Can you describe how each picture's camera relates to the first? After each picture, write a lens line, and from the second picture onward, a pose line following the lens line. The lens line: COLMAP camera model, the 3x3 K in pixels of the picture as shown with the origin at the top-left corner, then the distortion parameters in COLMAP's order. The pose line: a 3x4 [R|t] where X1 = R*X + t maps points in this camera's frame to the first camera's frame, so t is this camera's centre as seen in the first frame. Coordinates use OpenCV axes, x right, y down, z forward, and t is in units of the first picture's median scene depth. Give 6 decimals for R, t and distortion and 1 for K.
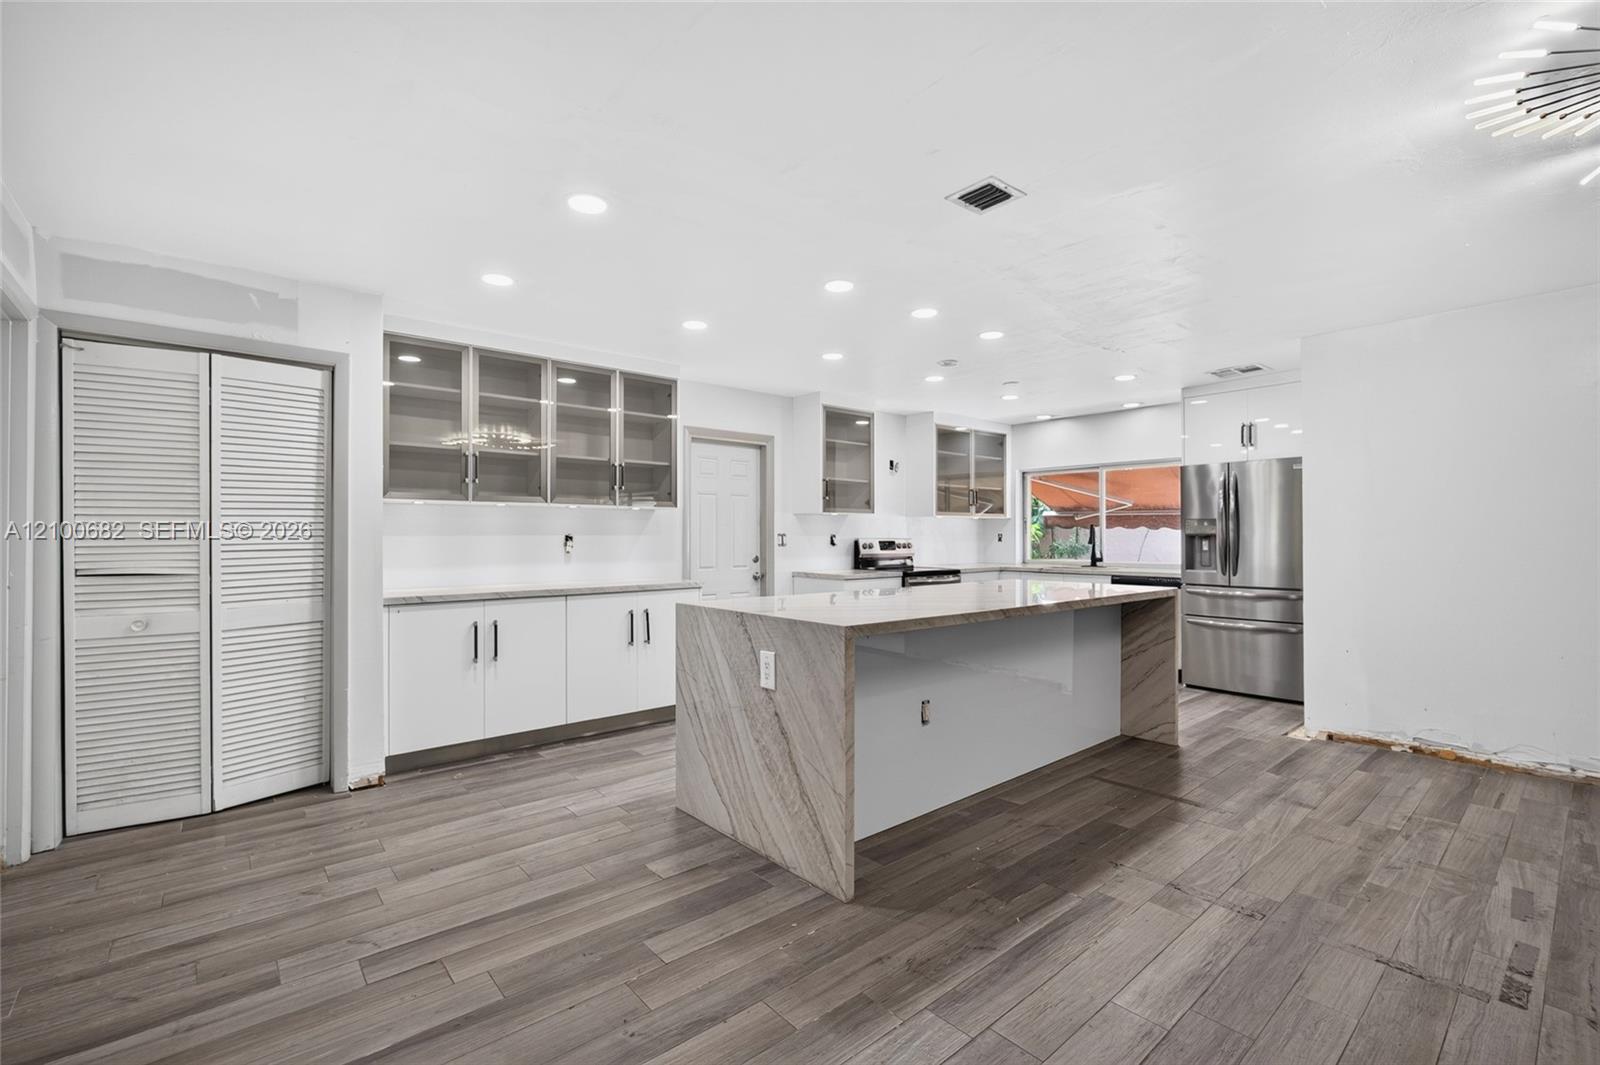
lens RADIAL K [[694.8, 0, 800.6], [0, 694.8, 527.9], [0, 0, 1]] dist [-0.014017, 0.002731]
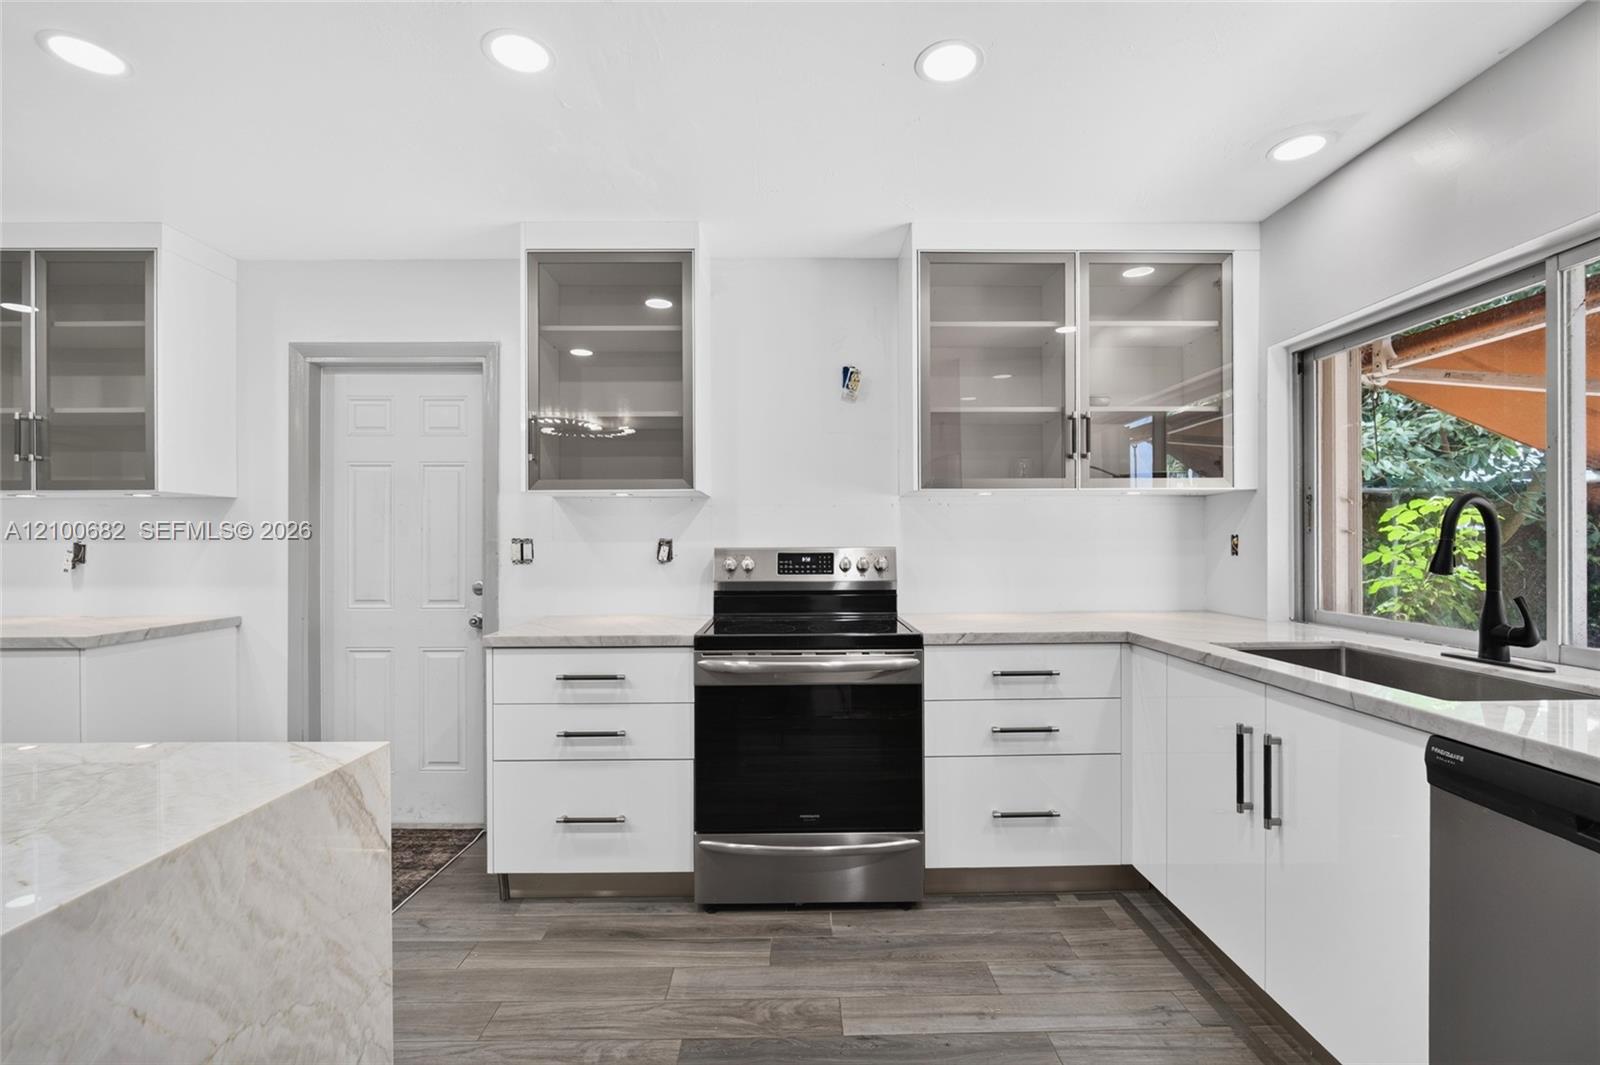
lens RADIAL K [[694.8, 0, 806.4], [0, 694.8, 547.0], [0, 0, 1]] dist [-0.014017, 0.002731]
pose [[0.774895, 0.002314, -0.632085, 0.678590], [0.011296, 0.999783, 0.017509, 0.012230], [0.631989, -0.020708, 0.774701, 1.139718]]
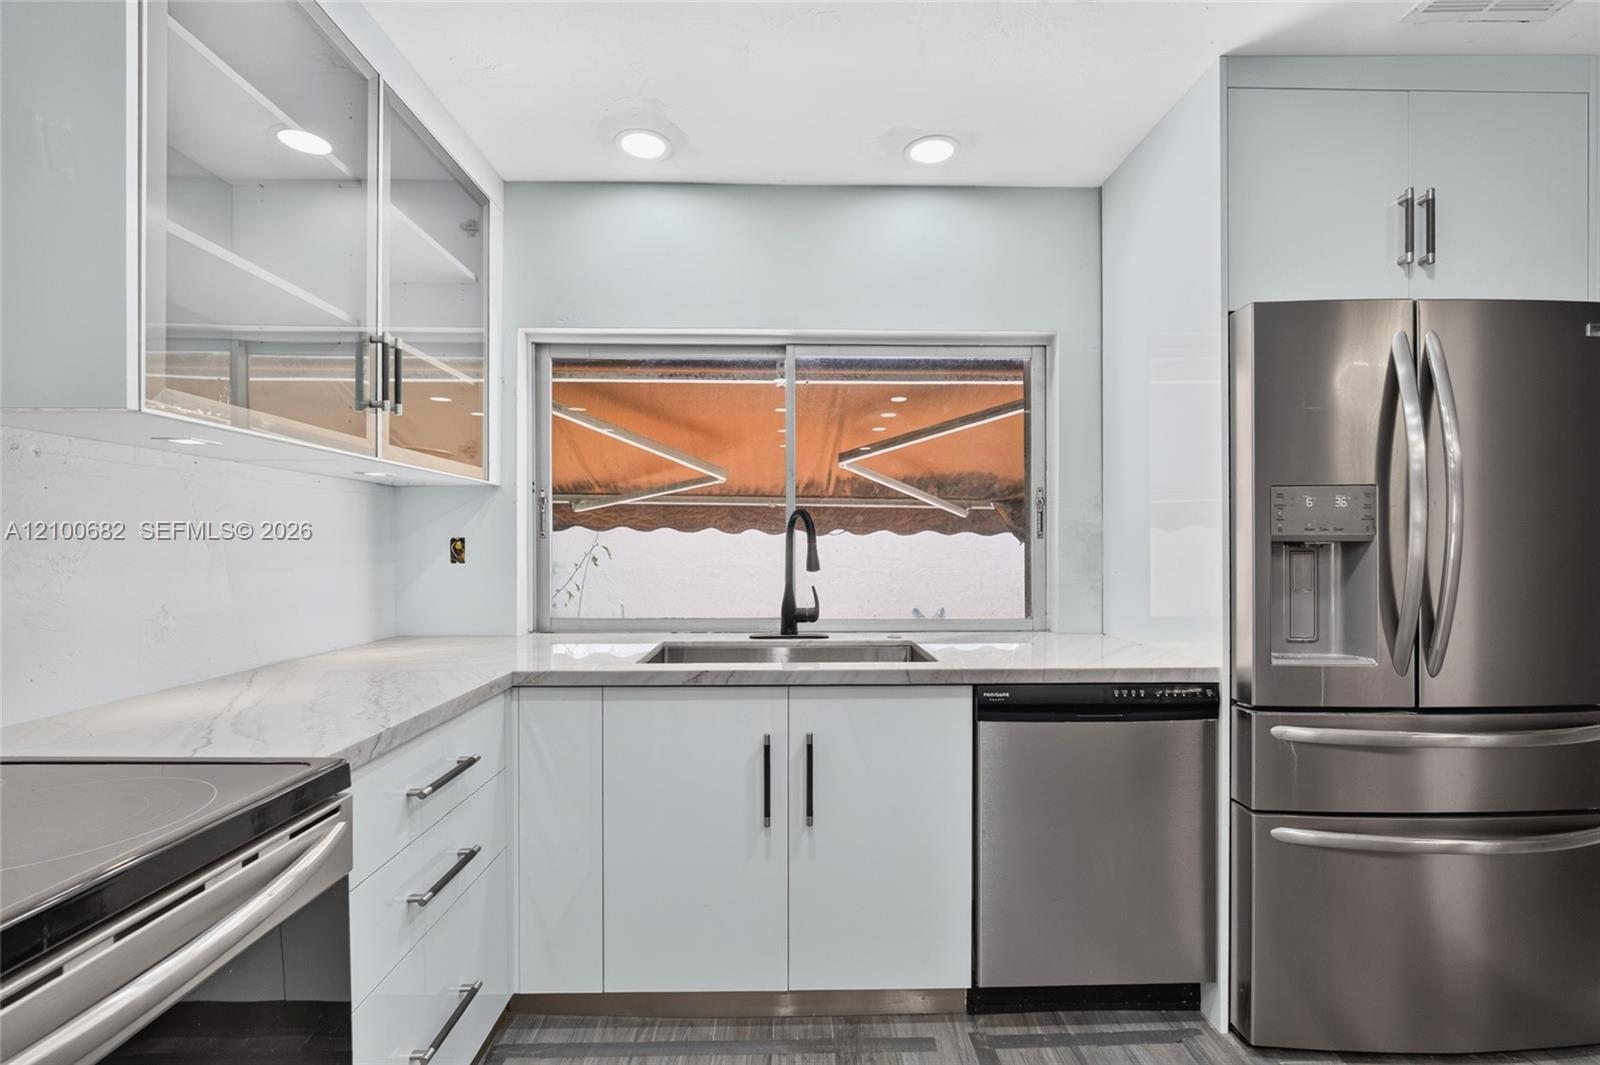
lens RADIAL K [[694.8, 0, 797.9], [0, 694.8, 558.9], [0, 0, 1]] dist [-0.014017, 0.002731]
pose [[0.630282, -0.012693, 0.776263, 0.291137], [-0.009227, 0.999673, 0.023838, 0.018158], [-0.776312, -0.022187, 0.629959, 1.378844]]
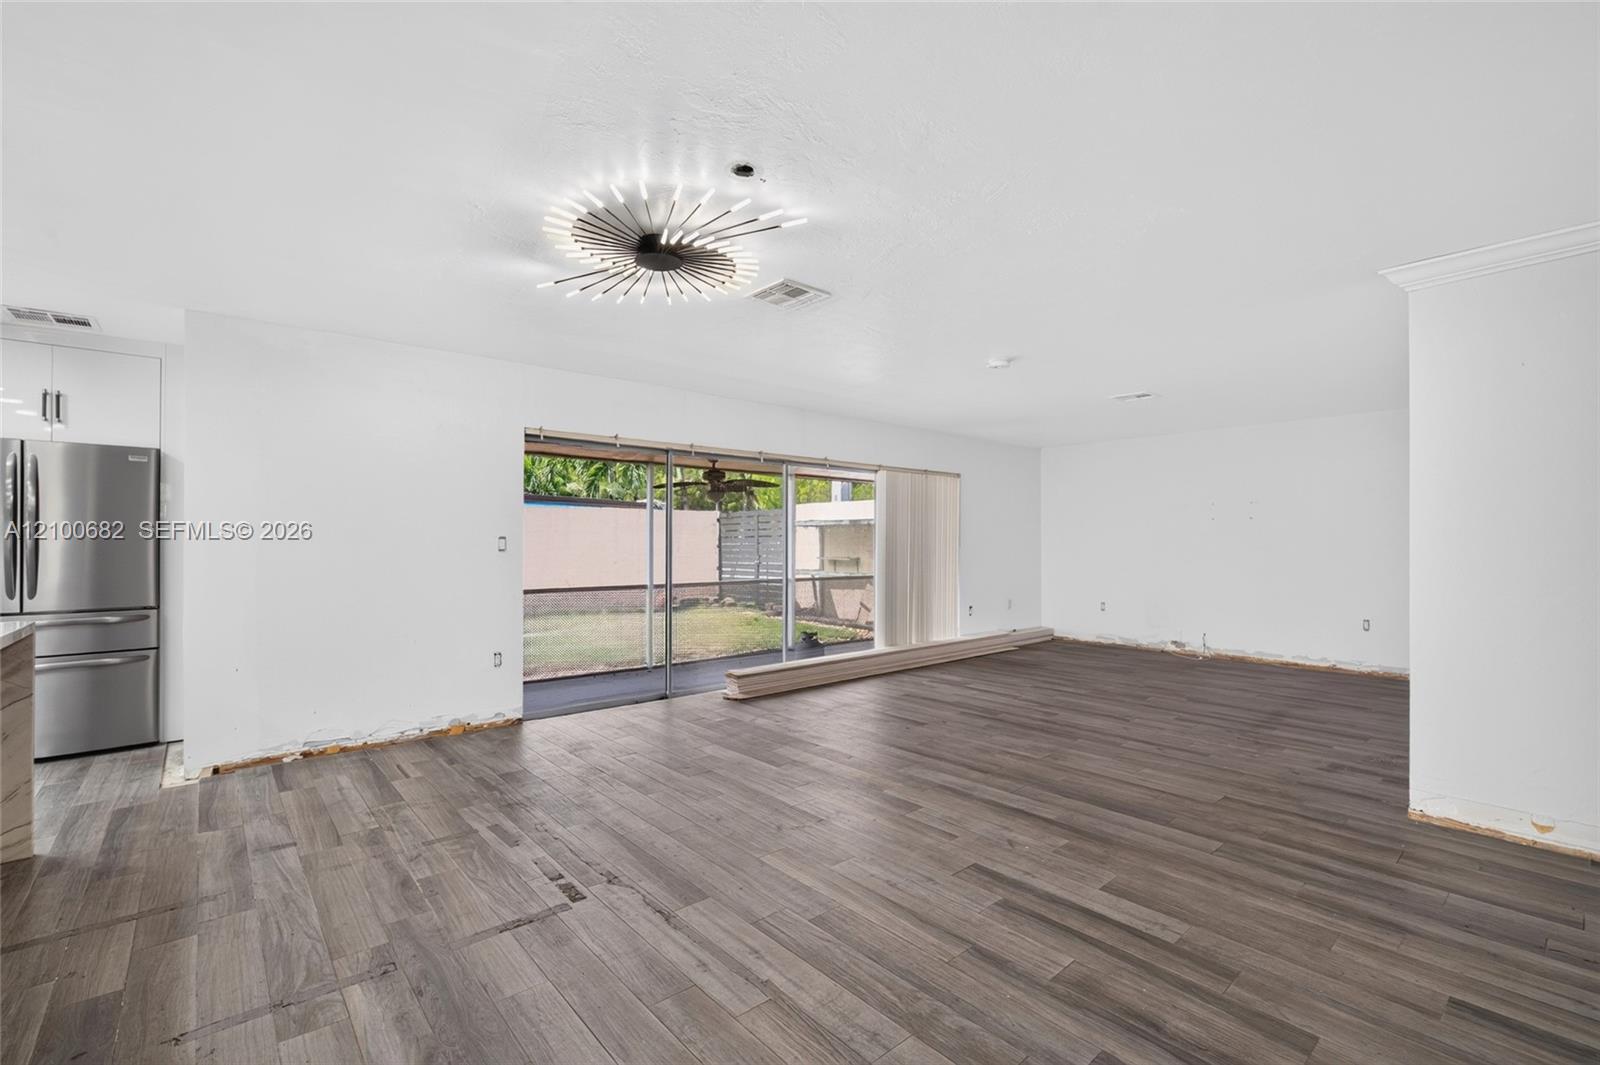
lens RADIAL K [[694.8, 0, 814.4], [0, 694.8, 540.1], [0, 0, 1]] dist [-0.014017, 0.002731]
pose [[-0.021747, 0.008579, 0.999727, -0.141055], [-0.015590, 0.999839, -0.008919, 0.002783], [-0.999642, -0.015780, -0.021610, 0.266601]]
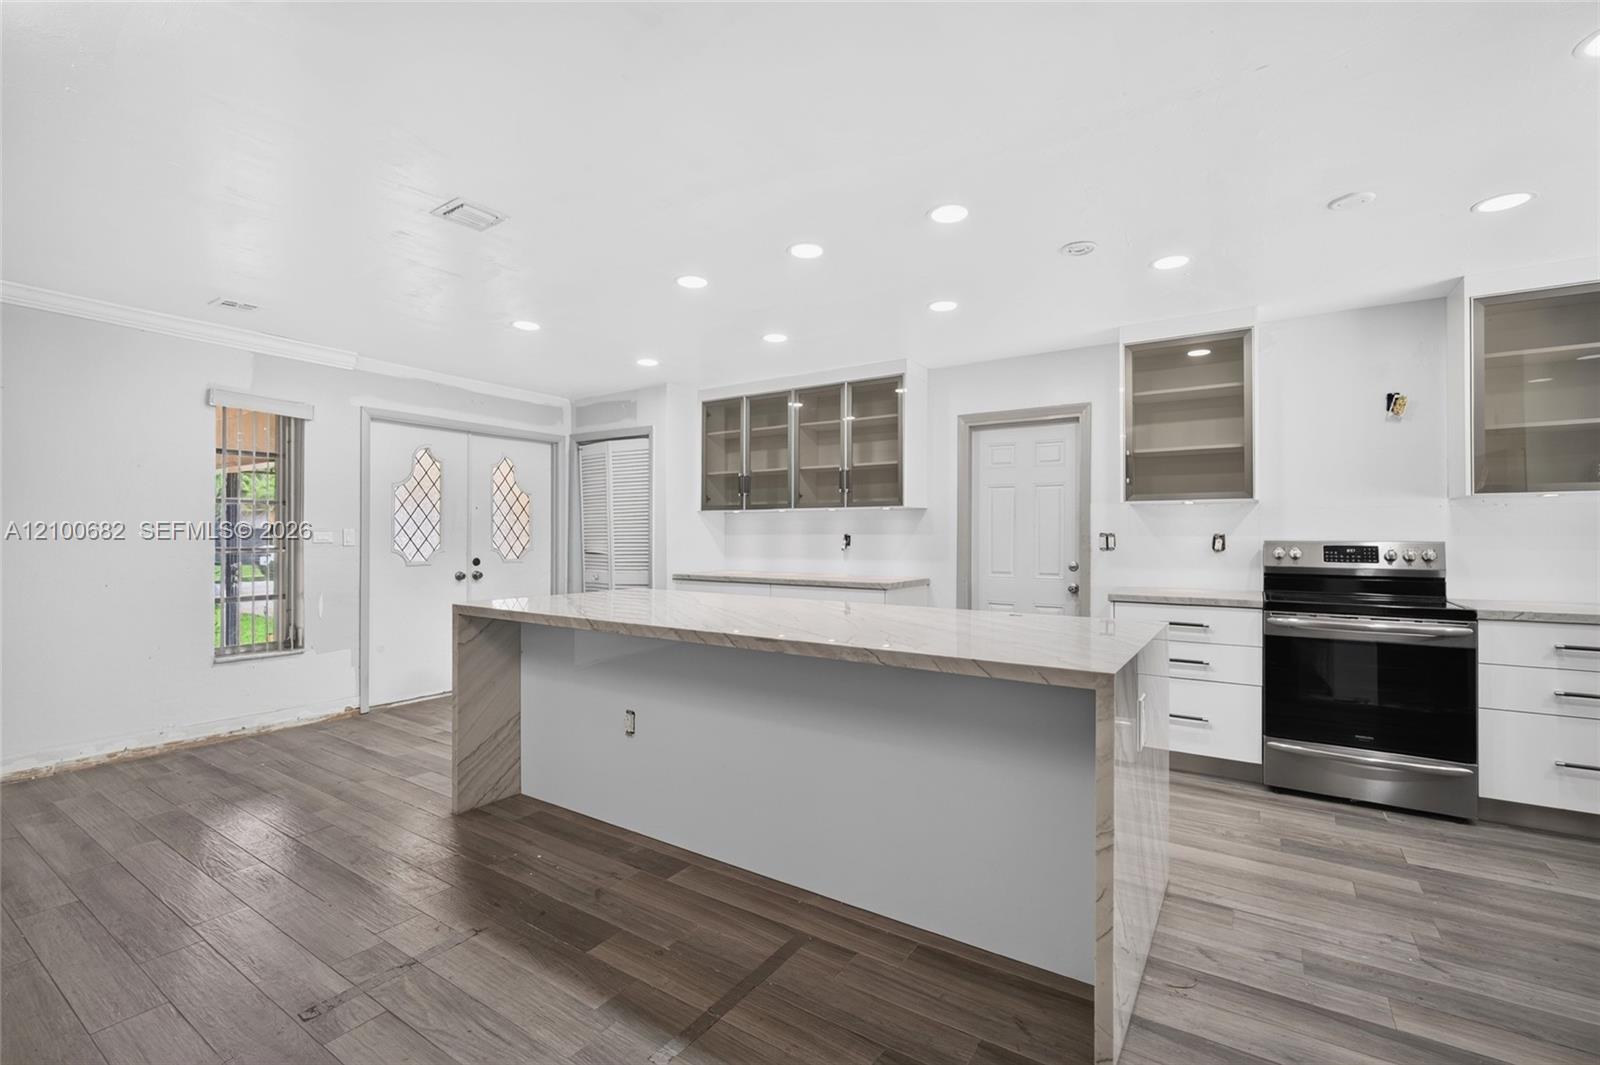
lens RADIAL K [[694.8, 0, 803.9], [0, 694.8, 532.3], [0, 0, 1]] dist [-0.014017, 0.002731]
pose [[0.283455, -0.003604, -0.958979, 0.891072], [0.008652, 0.999962, -0.001200, 0.008181], [0.958946, -0.007956, 0.283476, 0.746081]]
